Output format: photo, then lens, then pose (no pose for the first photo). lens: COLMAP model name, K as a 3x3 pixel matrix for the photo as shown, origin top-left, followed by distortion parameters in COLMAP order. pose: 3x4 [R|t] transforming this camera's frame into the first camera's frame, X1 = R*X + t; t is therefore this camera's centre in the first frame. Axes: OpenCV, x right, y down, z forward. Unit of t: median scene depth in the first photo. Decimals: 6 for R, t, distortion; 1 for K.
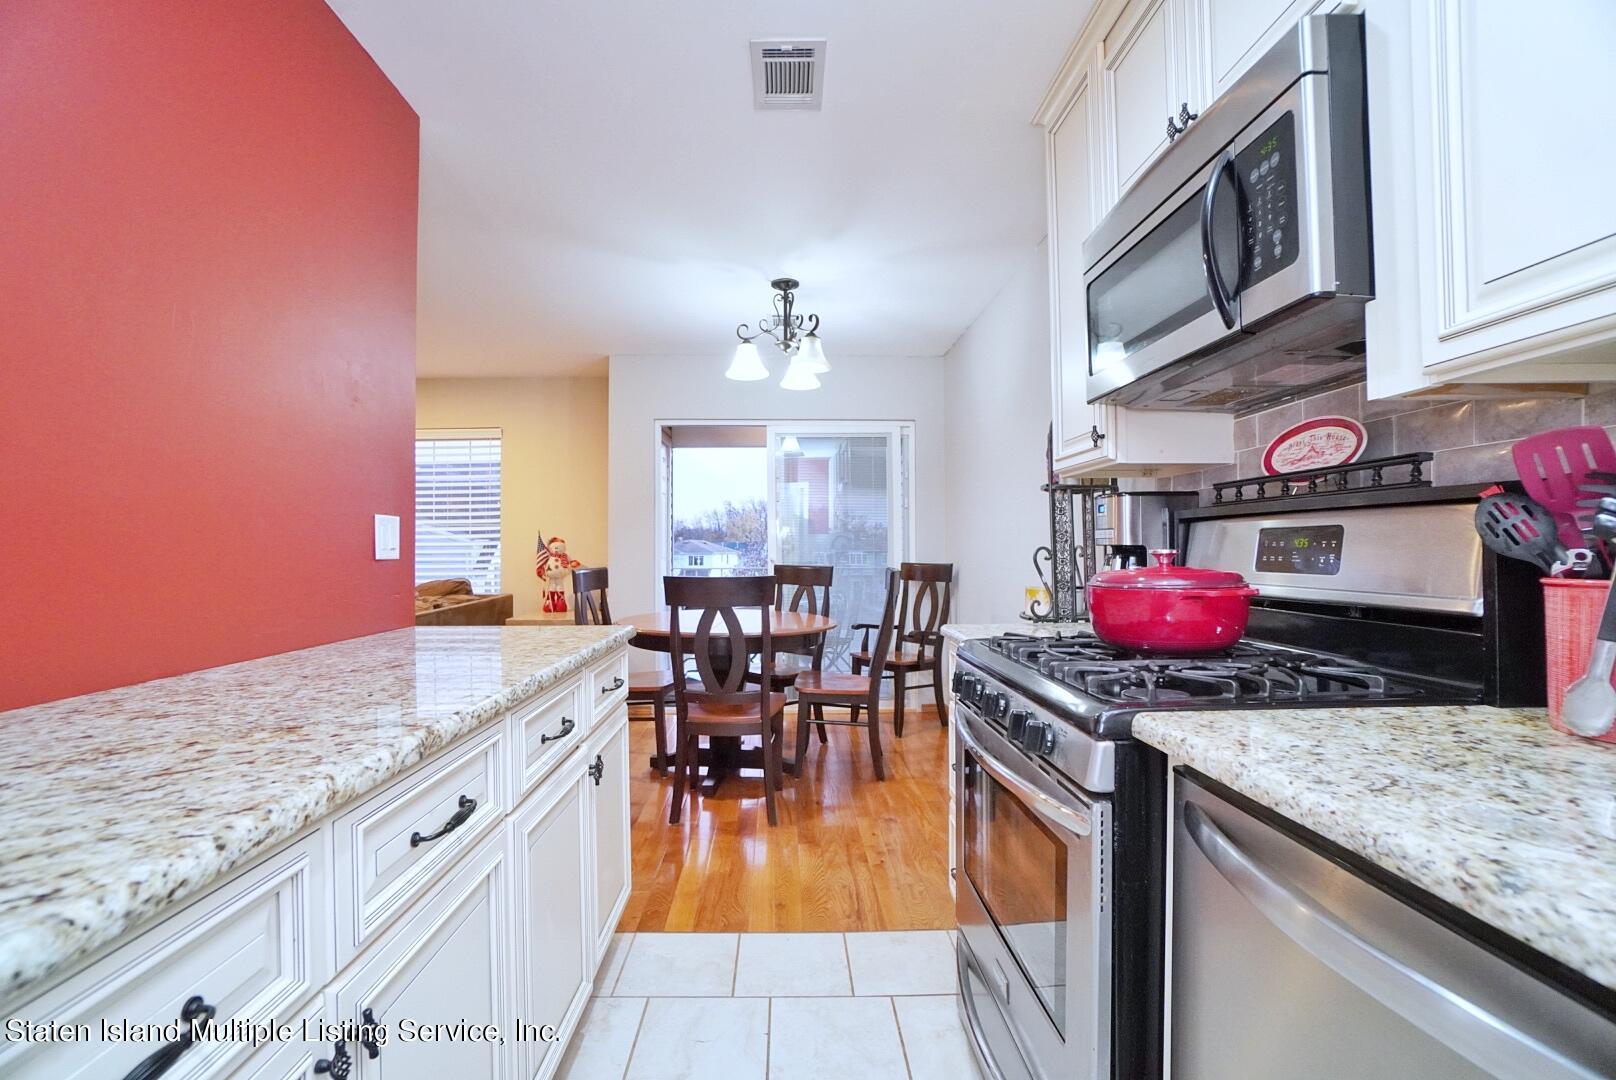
lens RADIAL K [[699.6, 0, 799.2], [0, 699.6, 545.1], [0, 0, 1]] dist [-0.000904, -0.000070]
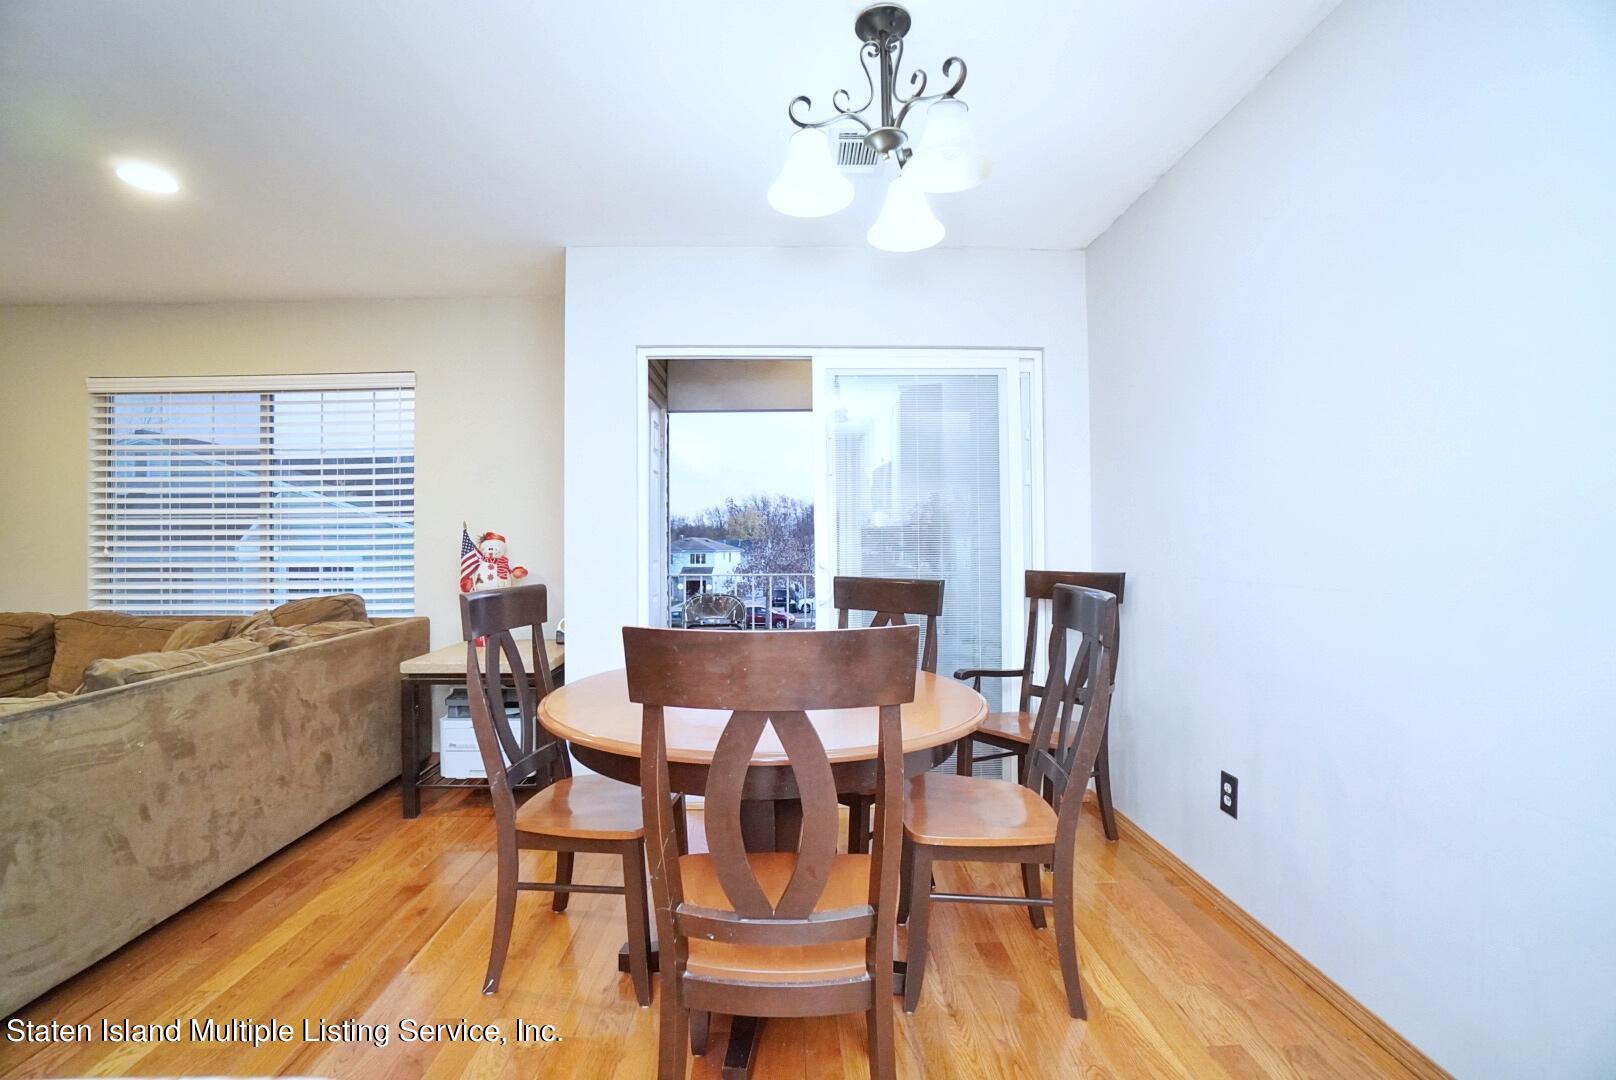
lens RADIAL K [[705.4, 0, 802.3], [0, 705.4, 546.7], [0, 0, 1]] dist [-0.042668, 0.012400]
pose [[0.999998, -0.001414, 0.001197, -0.066541], [0.001407, 0.999984, 0.005471, -0.000687], [-0.001205, -0.005470, 0.999984, 0.421513]]
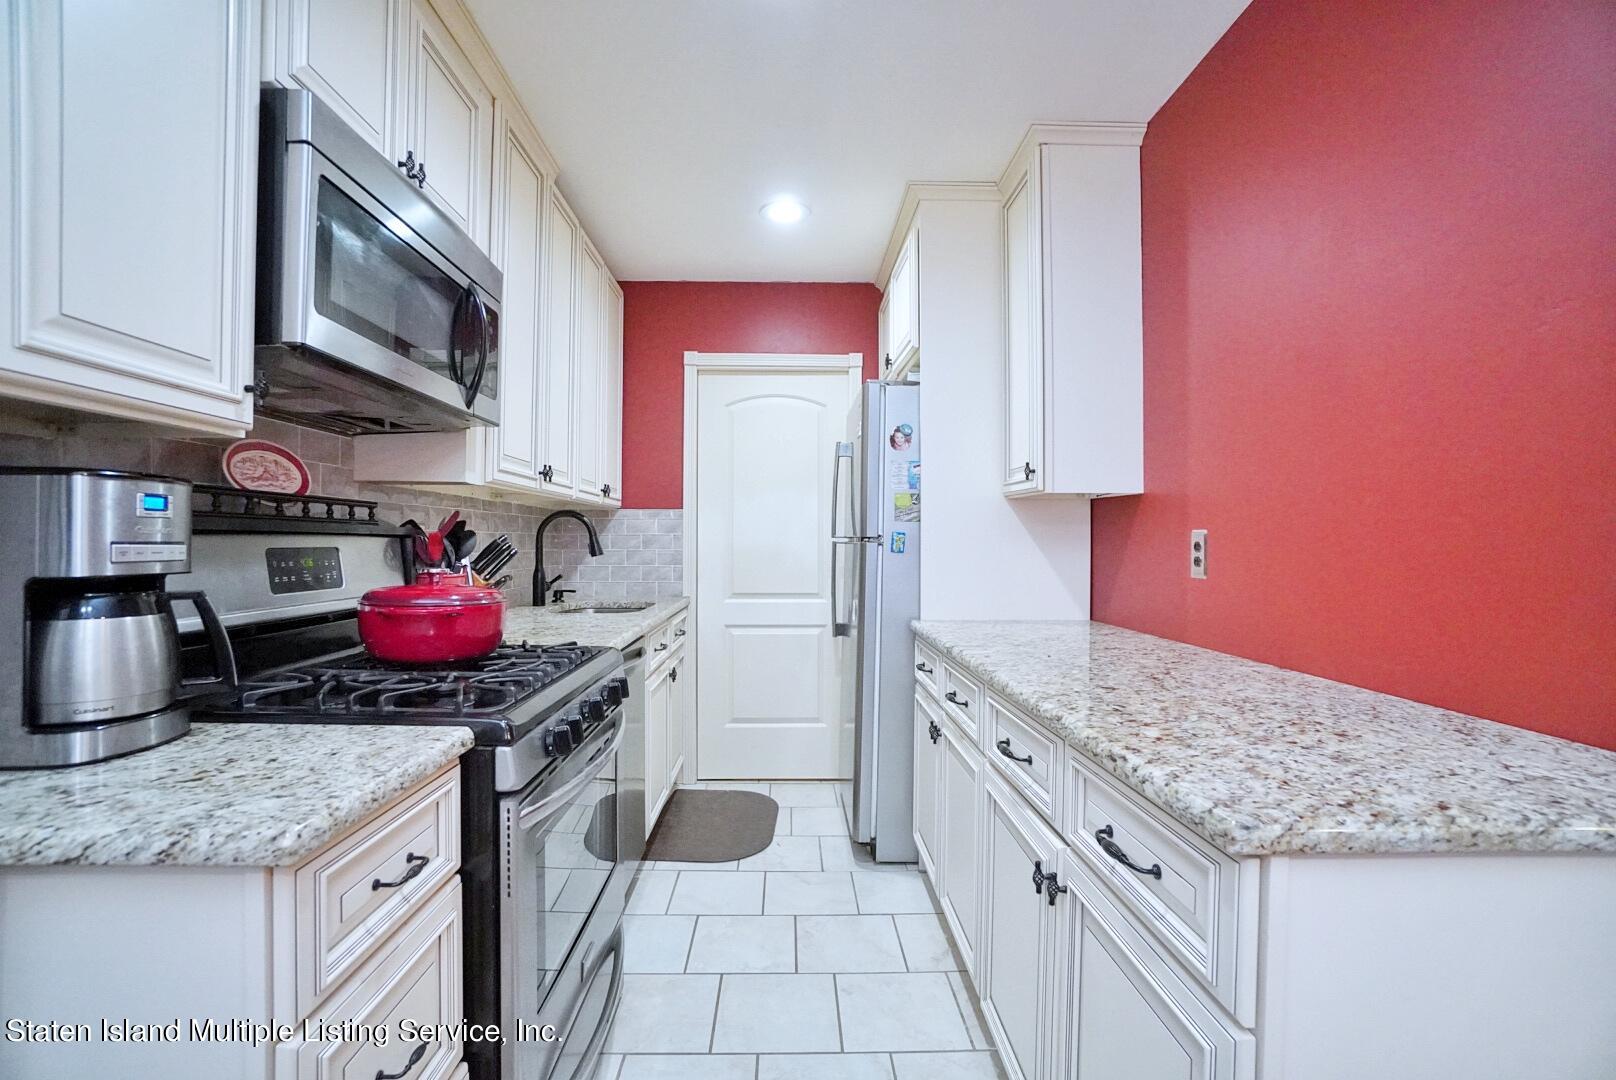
lens RADIAL K [[705.4, 0, 791.7], [0, 705.4, 539.7], [0, 0, 1]] dist [-0.042668, 0.012400]
pose [[-0.999908, 0.008593, 0.010450, -0.014474], [0.008490, 0.999915, -0.009861, -0.006881], [-0.010534, -0.009772, -0.999897, 0.665311]]
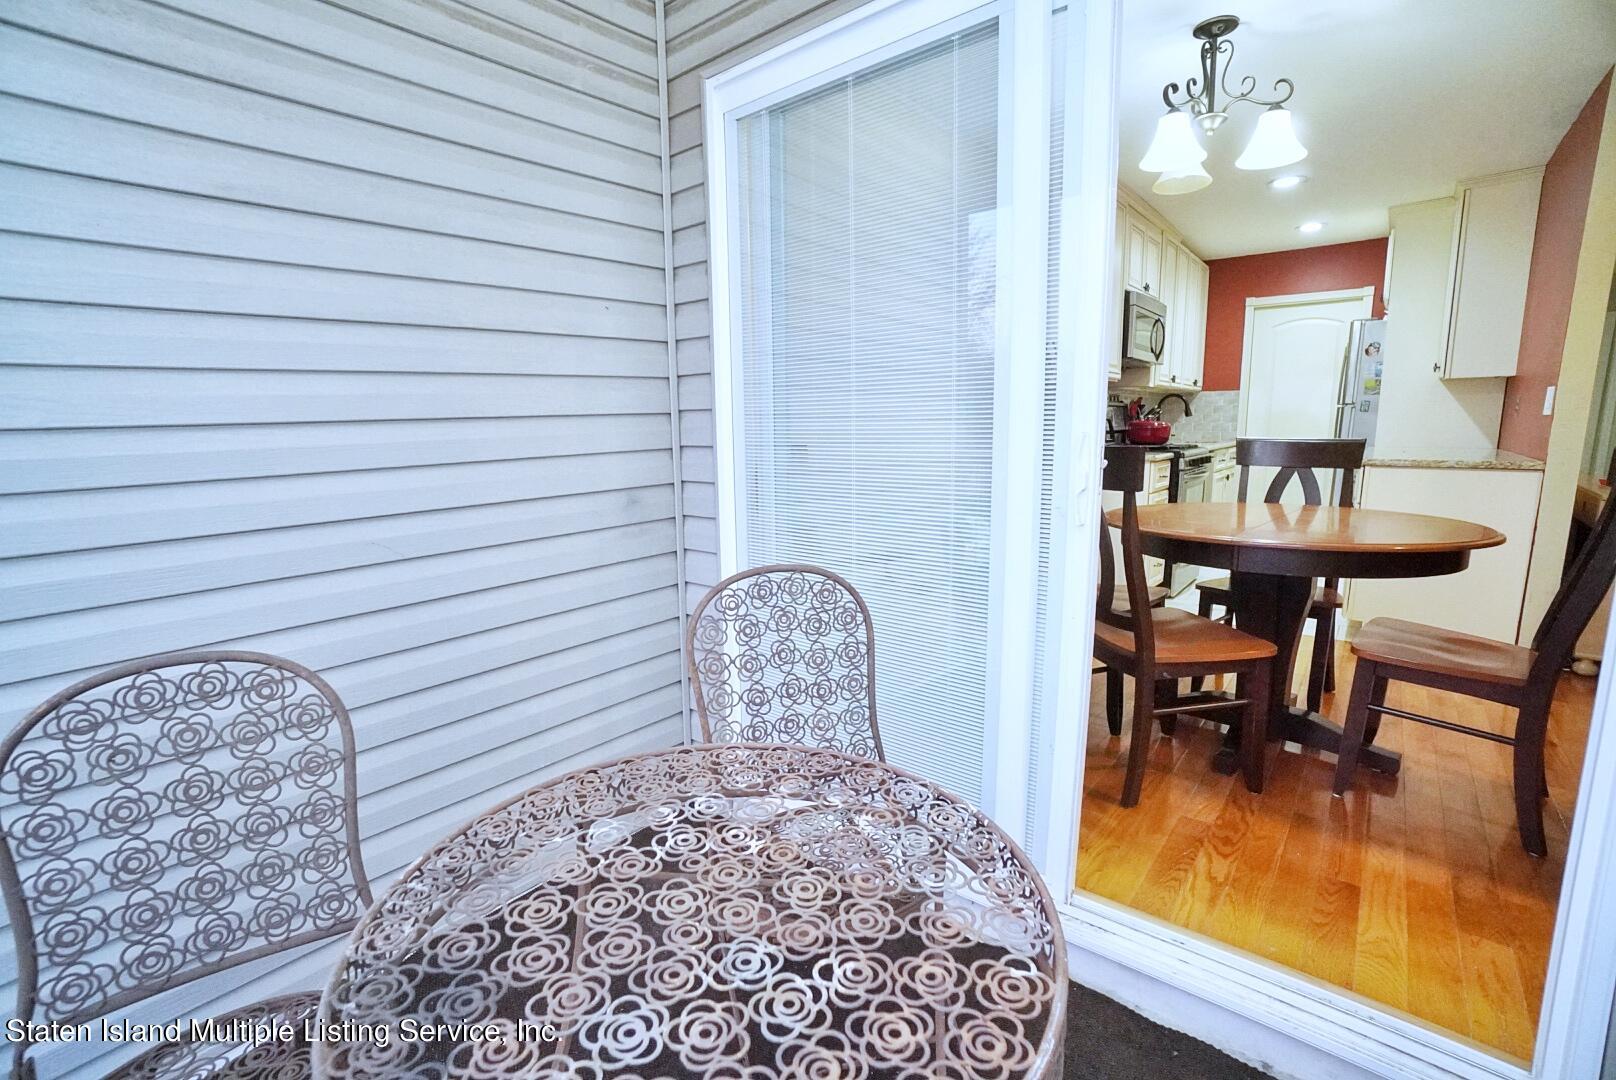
lens RADIAL K [[705.4, 0, 809.3], [0, 705.4, 537.6], [0, 0, 1]] dist [-0.042668, 0.012400]
pose [[-0.754690, -0.084884, 0.650568, -0.168366], [0.018404, 0.988466, 0.150322, 0.017439], [-0.655824, 0.125419, -0.744423, 1.542454]]
